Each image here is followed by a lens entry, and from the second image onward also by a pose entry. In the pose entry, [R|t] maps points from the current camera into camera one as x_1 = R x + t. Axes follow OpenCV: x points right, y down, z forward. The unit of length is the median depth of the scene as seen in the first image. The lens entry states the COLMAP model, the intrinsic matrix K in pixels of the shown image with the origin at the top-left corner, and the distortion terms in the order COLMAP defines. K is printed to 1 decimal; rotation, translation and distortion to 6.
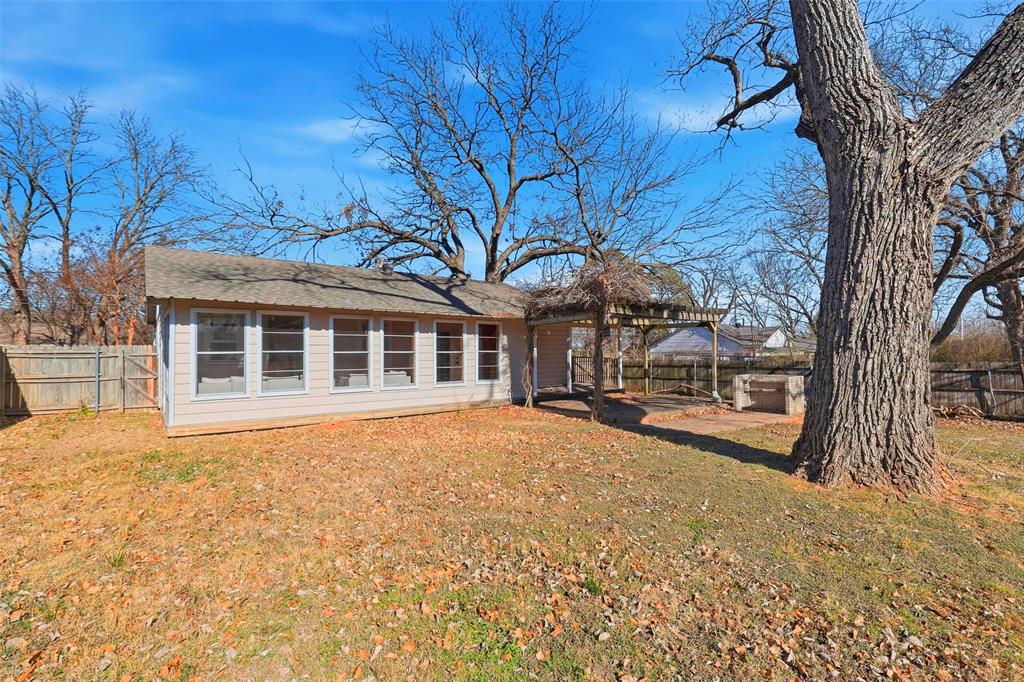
lens RADIAL K [[465.9, 0, 513.7], [0, 465.9, 347.2], [0, 0, 1]] dist [-0.002925, -0.000304]
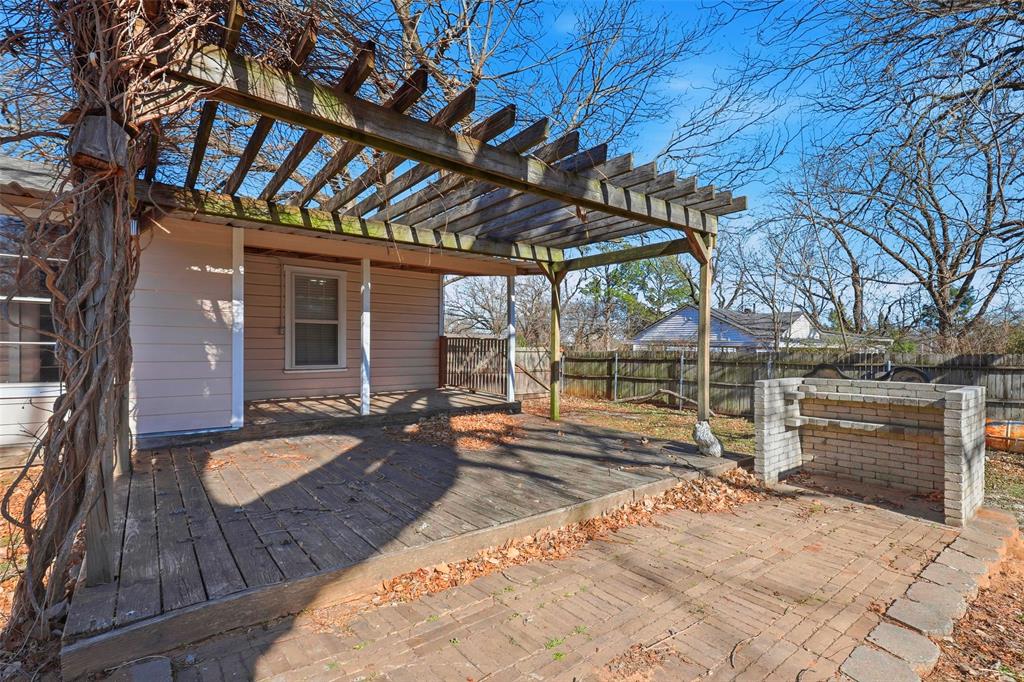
lens RADIAL K [[465.9, 0, 513.7], [0, 465.9, 347.2], [0, 0, 1]] dist [-0.002925, -0.000304]
pose [[0.999830, 0.016413, -0.008384, 0.169609], [-0.016337, 0.999825, 0.009077, 0.020681], [0.008532, -0.008938, 0.999924, 0.376463]]
